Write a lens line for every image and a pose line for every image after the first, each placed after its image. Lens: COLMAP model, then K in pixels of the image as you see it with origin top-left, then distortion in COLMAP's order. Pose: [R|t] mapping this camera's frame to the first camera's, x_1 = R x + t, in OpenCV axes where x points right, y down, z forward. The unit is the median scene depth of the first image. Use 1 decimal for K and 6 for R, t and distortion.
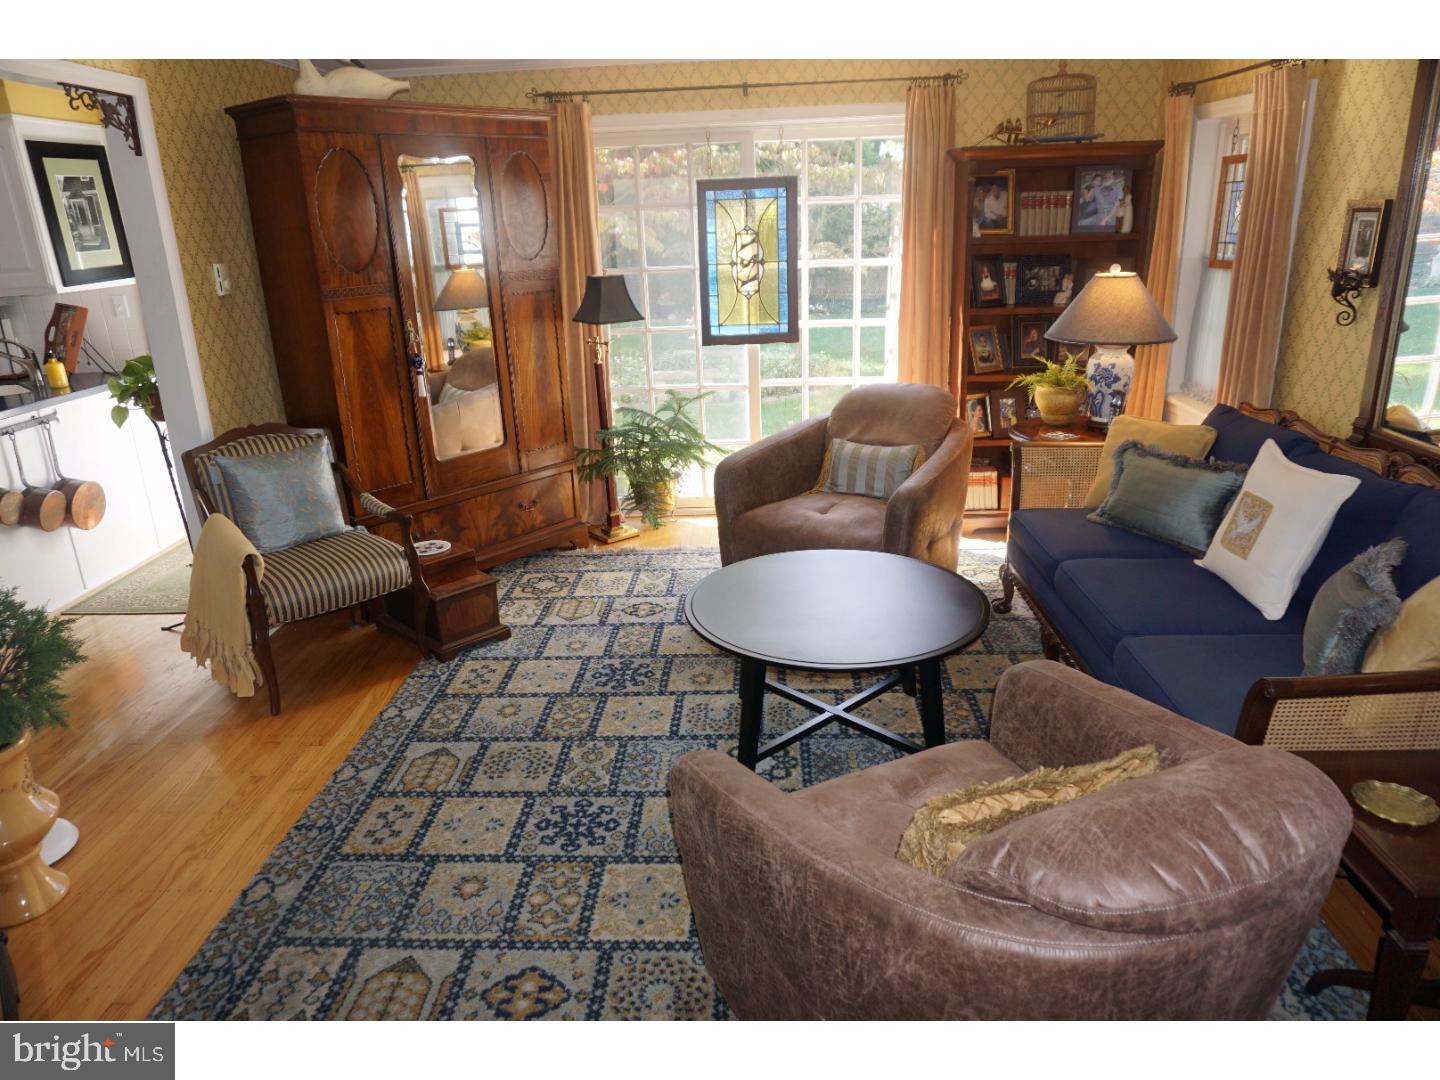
lens RADIAL K [[965.8, 0, 722.4], [0, 965.8, 536.8], [0, 0, 1]] dist [-0.025869, 0.008198]
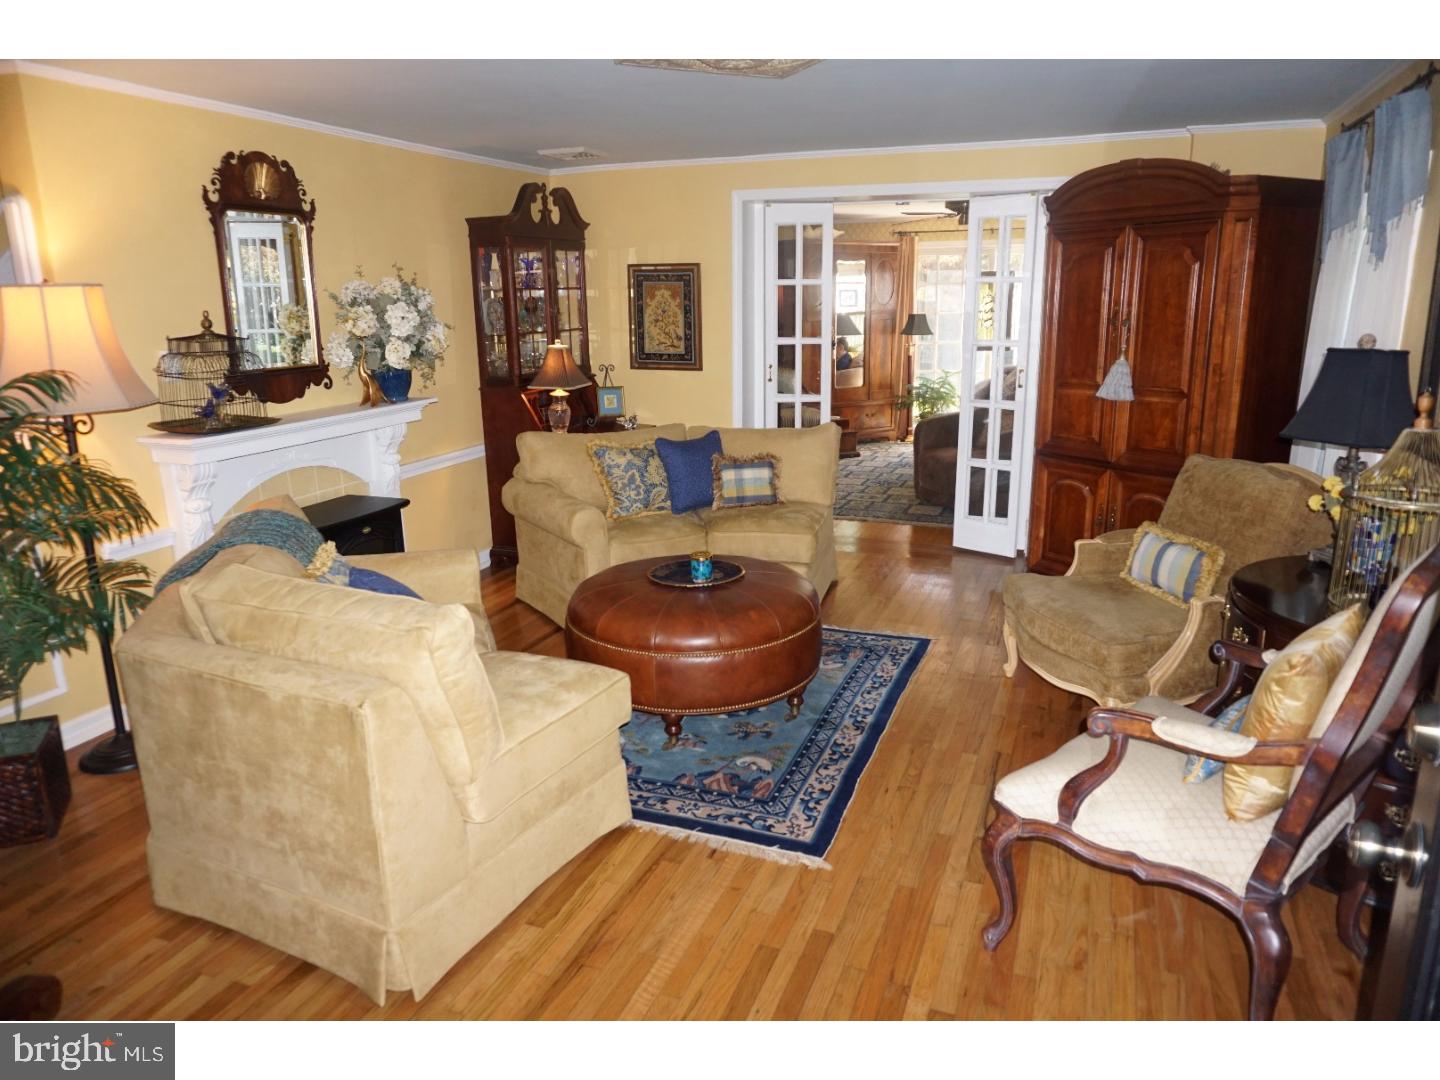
lens RADIAL K [[965.8, 0, 721.5], [0, 965.8, 541.9], [0, 0, 1]] dist [-0.025869, 0.008198]
pose [[0.946763, 0.097201, -0.306907, 0.174795], [-0.121208, 0.990806, -0.060109, 0.416513], [0.298243, 0.094108, 0.949839, -1.130975]]
